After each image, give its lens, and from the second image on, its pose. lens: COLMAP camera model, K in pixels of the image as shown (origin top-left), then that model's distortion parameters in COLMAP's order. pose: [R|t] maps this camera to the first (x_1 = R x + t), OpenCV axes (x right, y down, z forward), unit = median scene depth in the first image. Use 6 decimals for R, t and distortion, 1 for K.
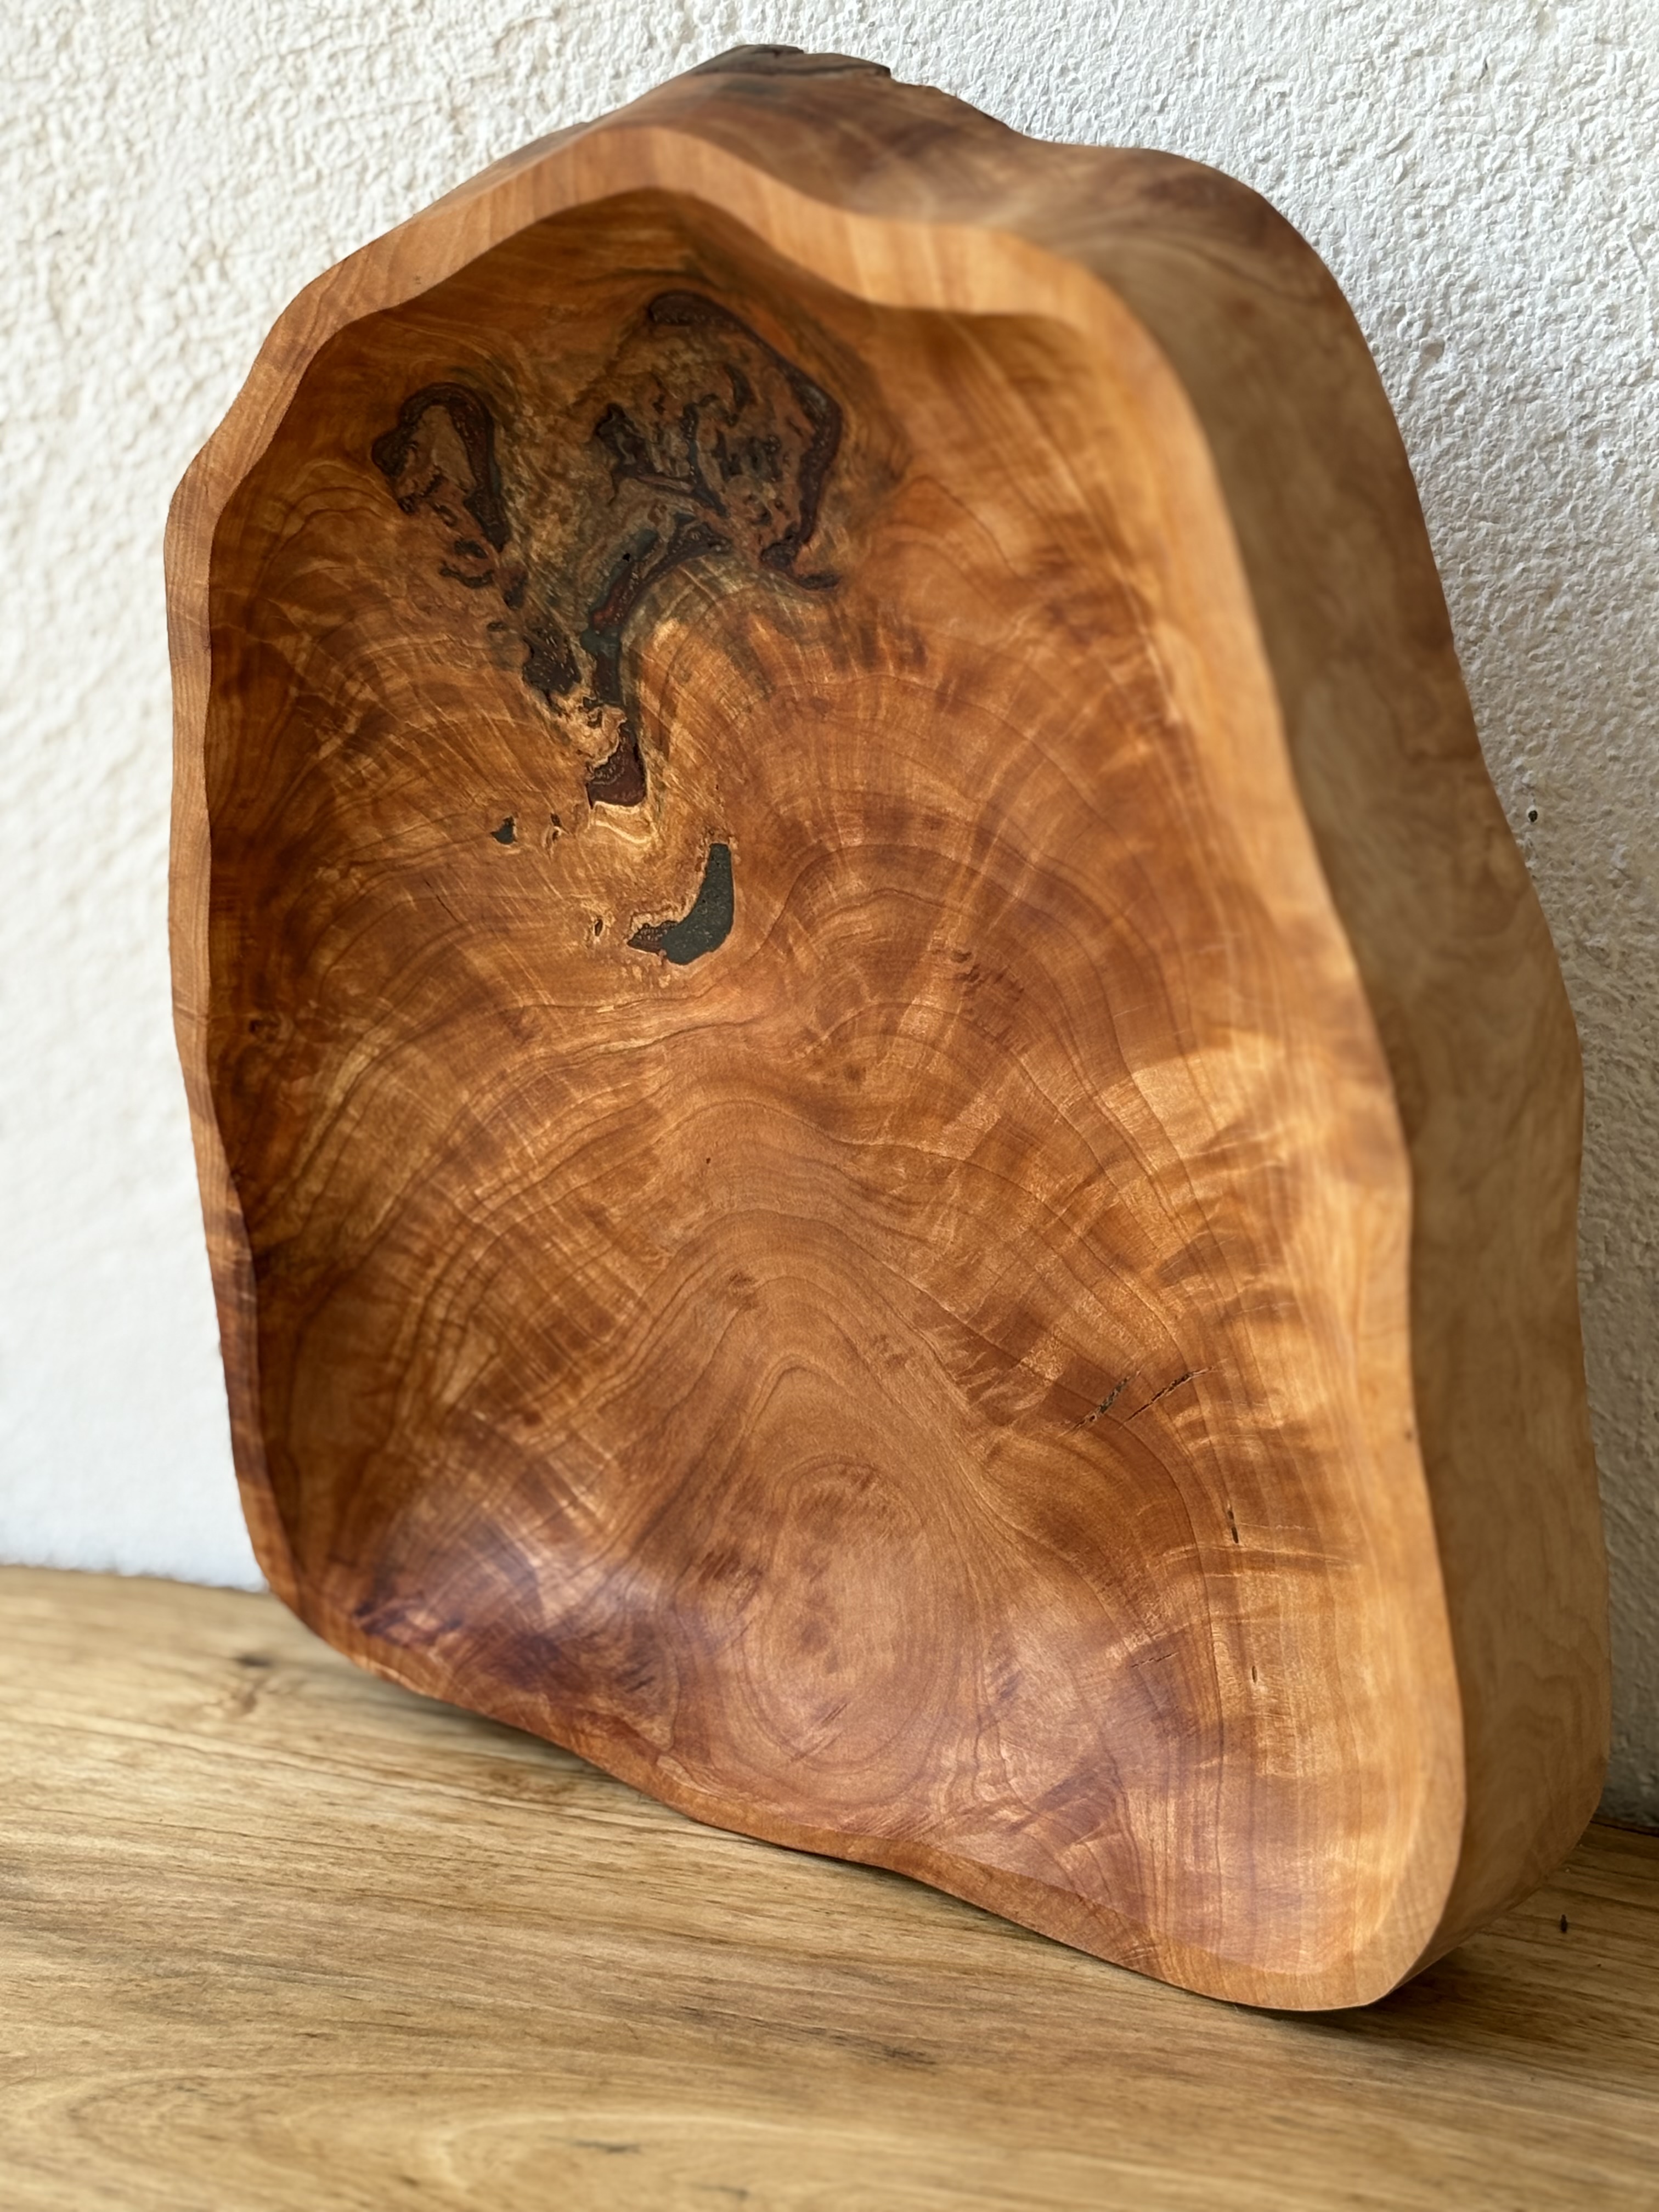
lens RADIAL K [[4387.2, 0, 824.5], [0, 4387.2, 1104.5], [0, 0, 1]] dist [0.308679, -1.567073]
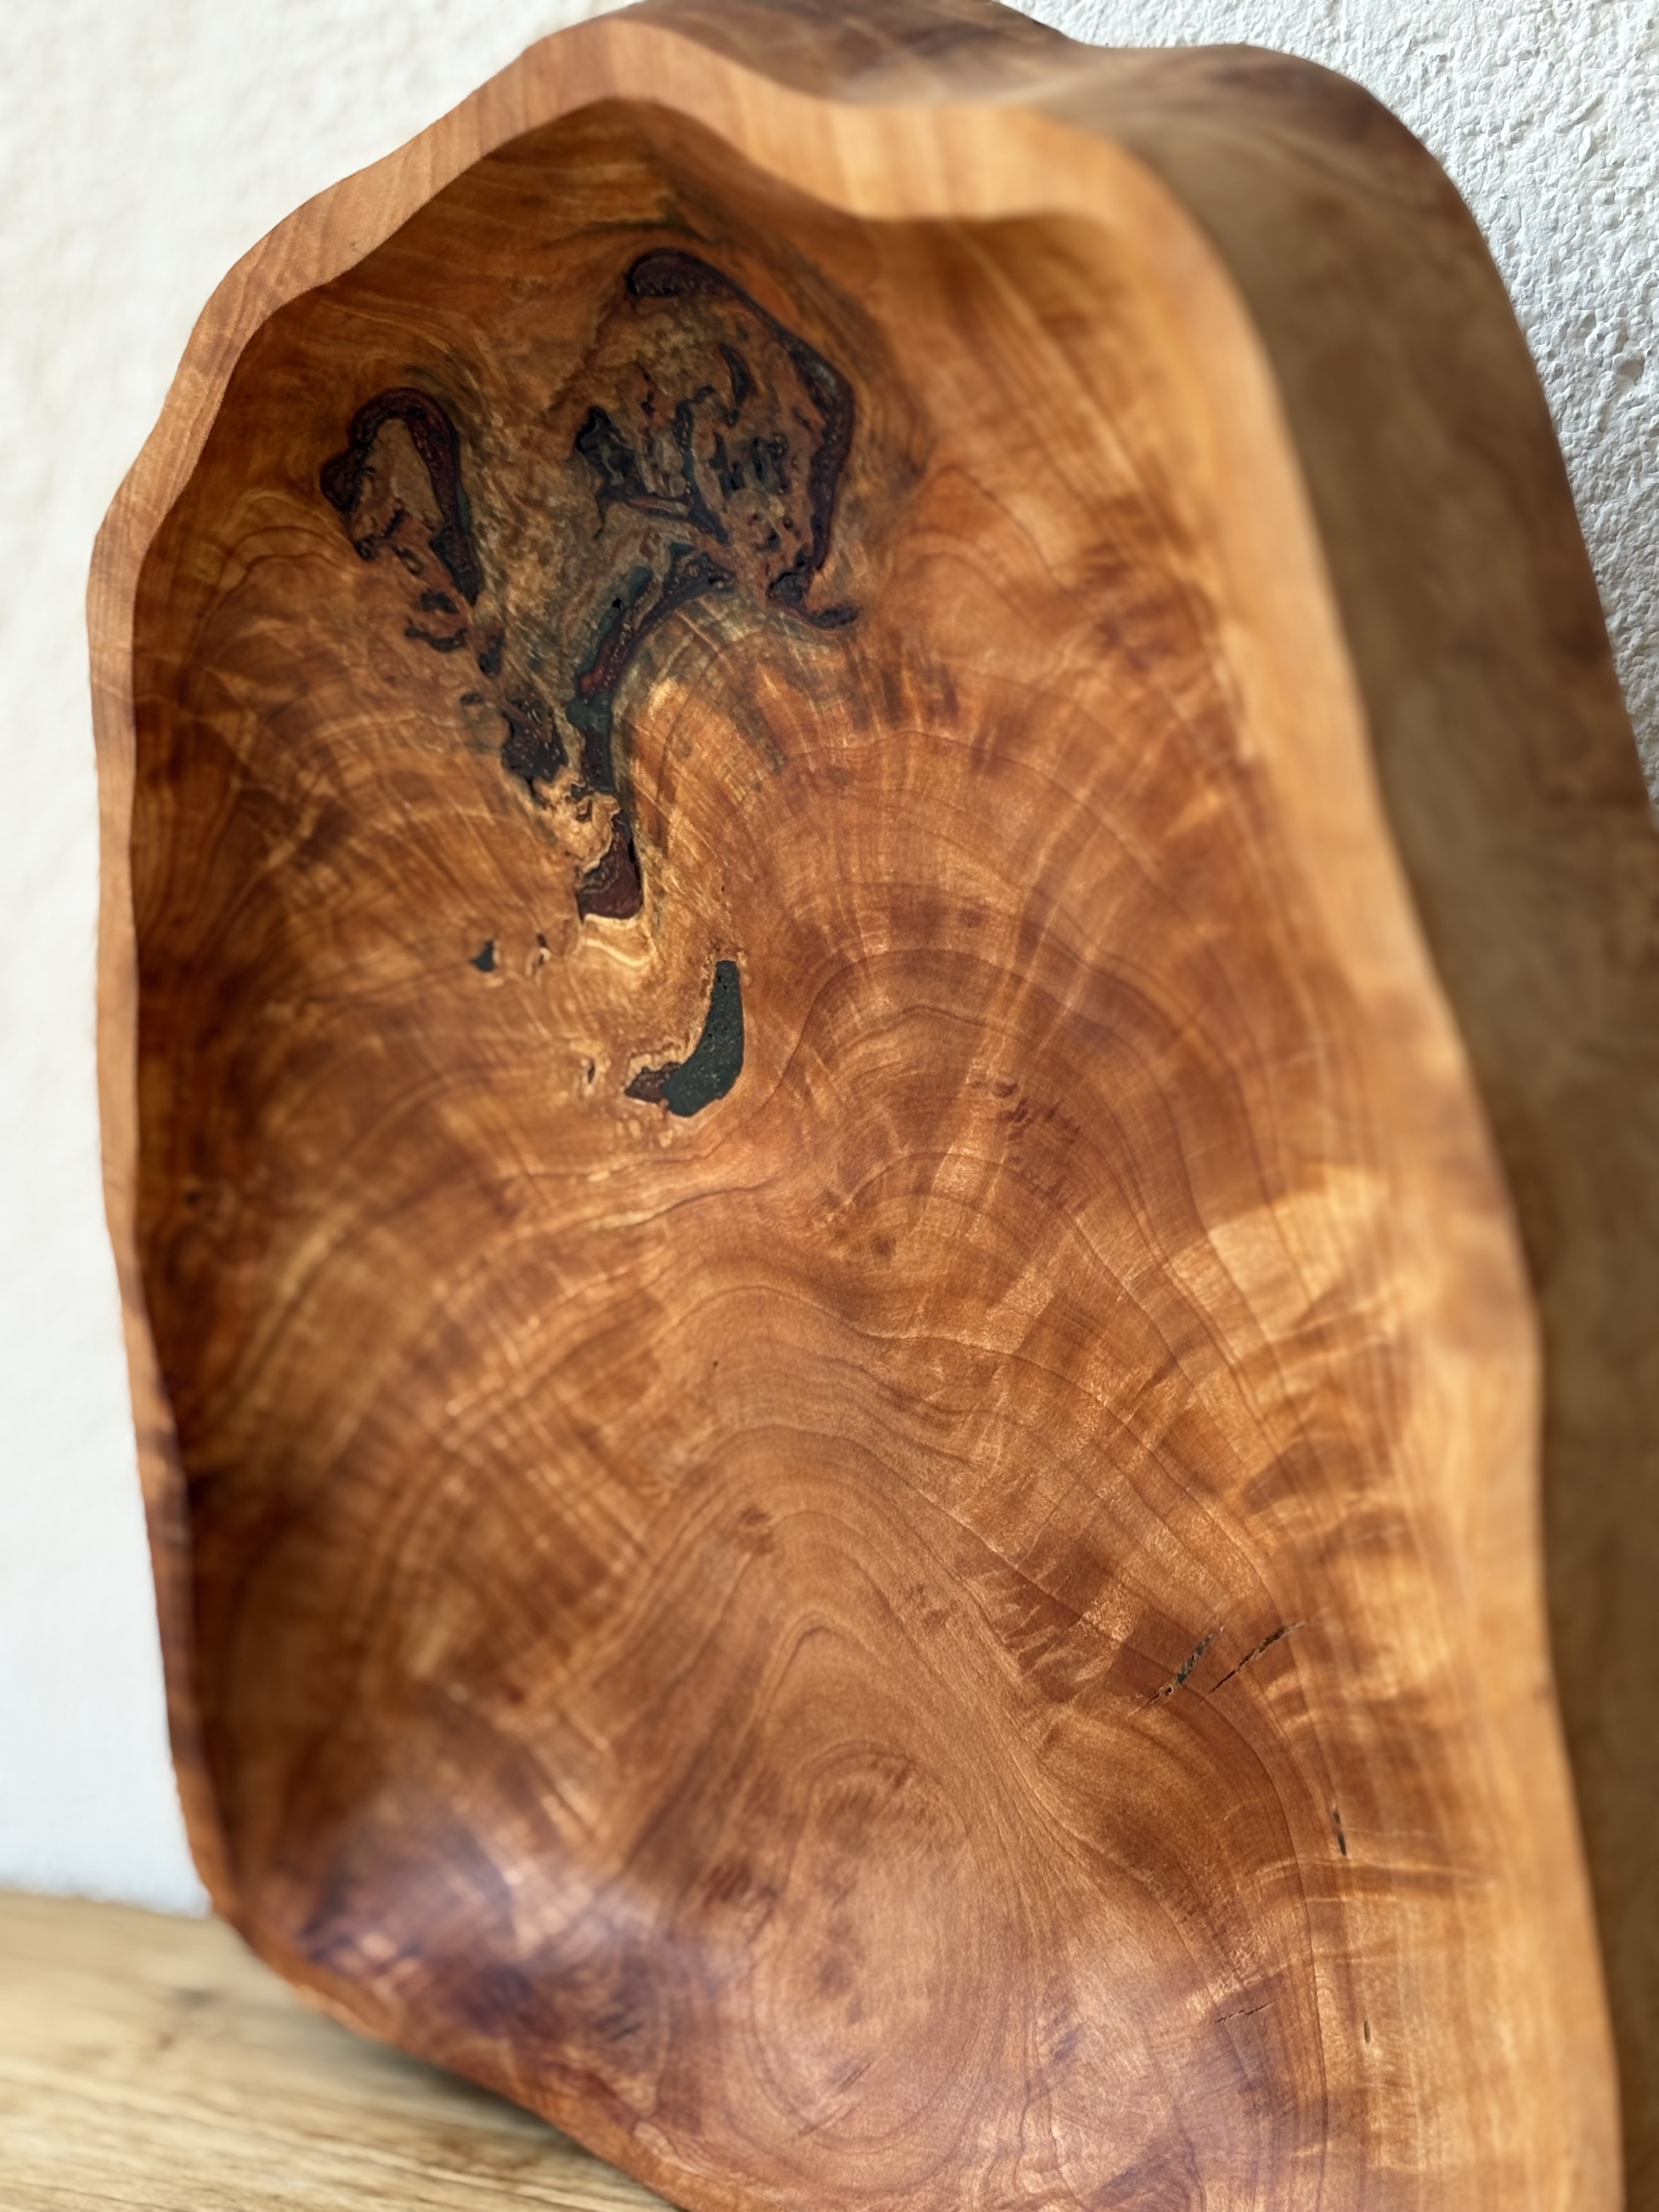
lens RADIAL K [[4320.9, 0, 827.5], [0, 4320.9, 1114.2], [0, 0, 1]] dist [0.270827, -1.240198]
pose [[0.994739, 0.018780, -0.100702, 0.075152], [-0.029741, 0.993654, -0.108477, 0.054218], [0.098026, 0.110902, 0.988985, 0.218610]]
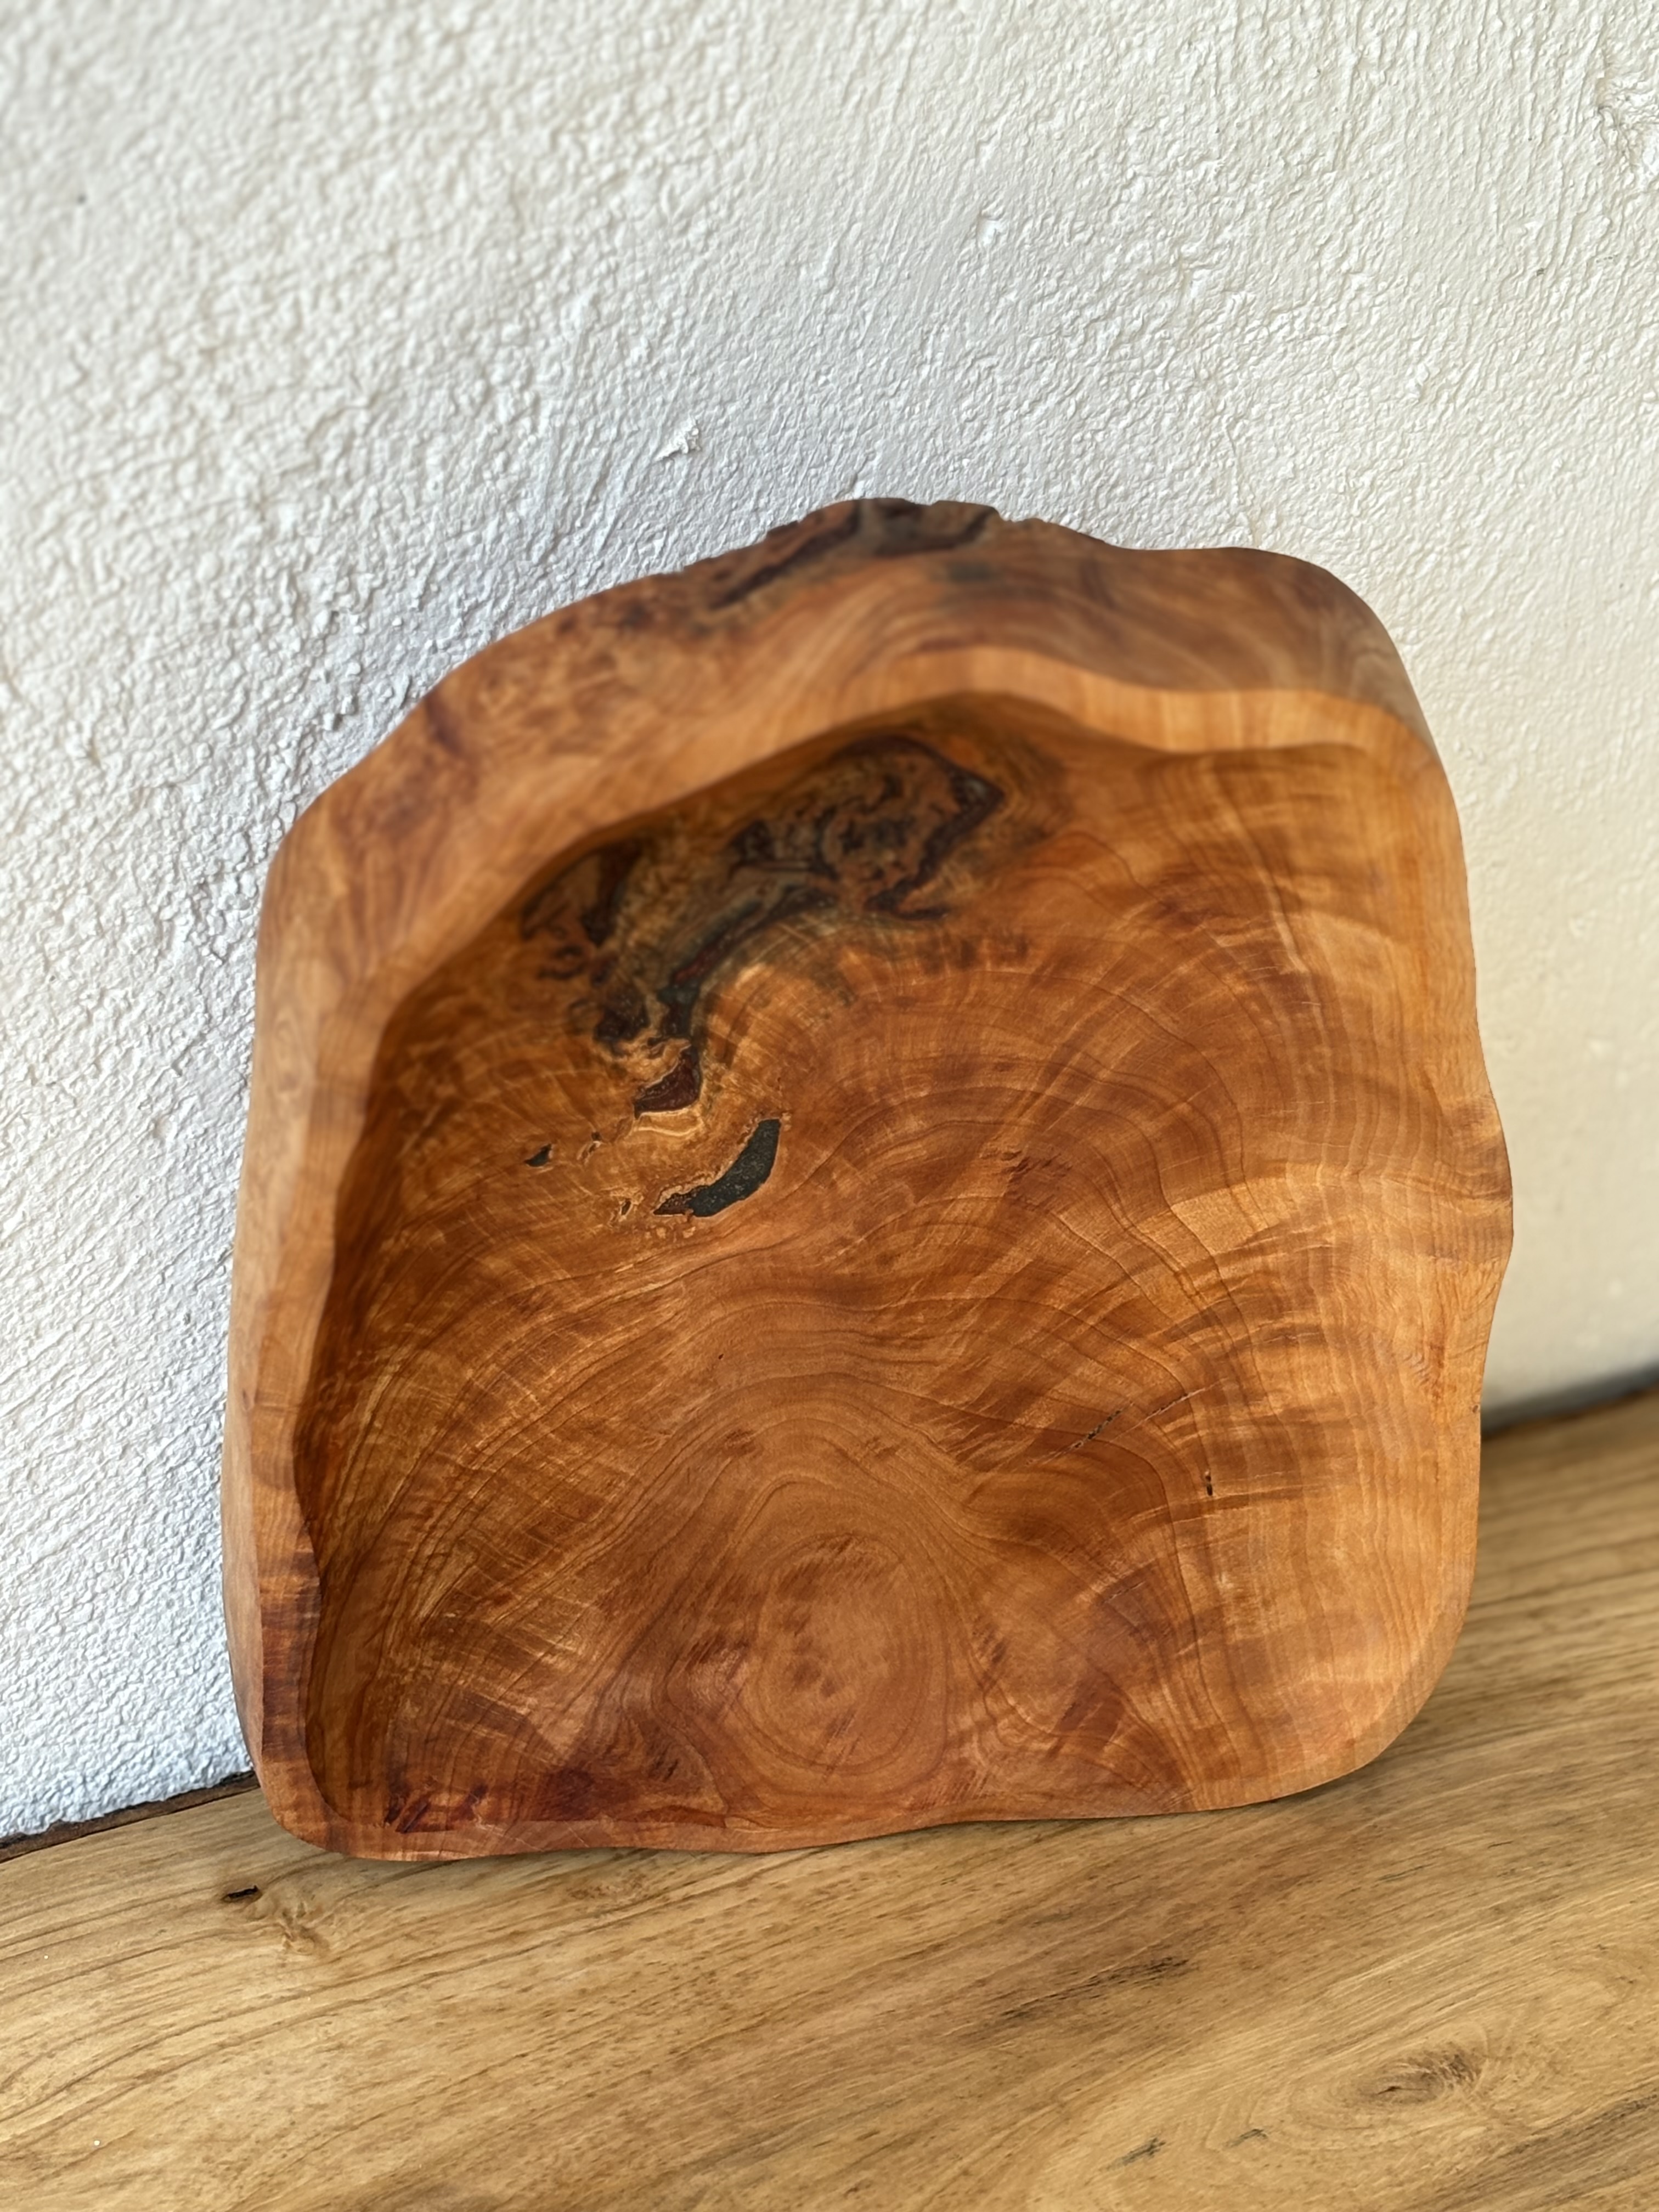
lens RADIAL K [[4361.6, 0, 850.2], [0, 4361.6, 1102.9], [0, 0, 1]] dist [0.271119, -1.267147]
pose [[0.655925, -0.356063, 0.665569, -0.767076], [0.154323, 0.926384, 0.343507, -0.451594], [-0.738882, -0.122602, 0.662587, 0.227503]]
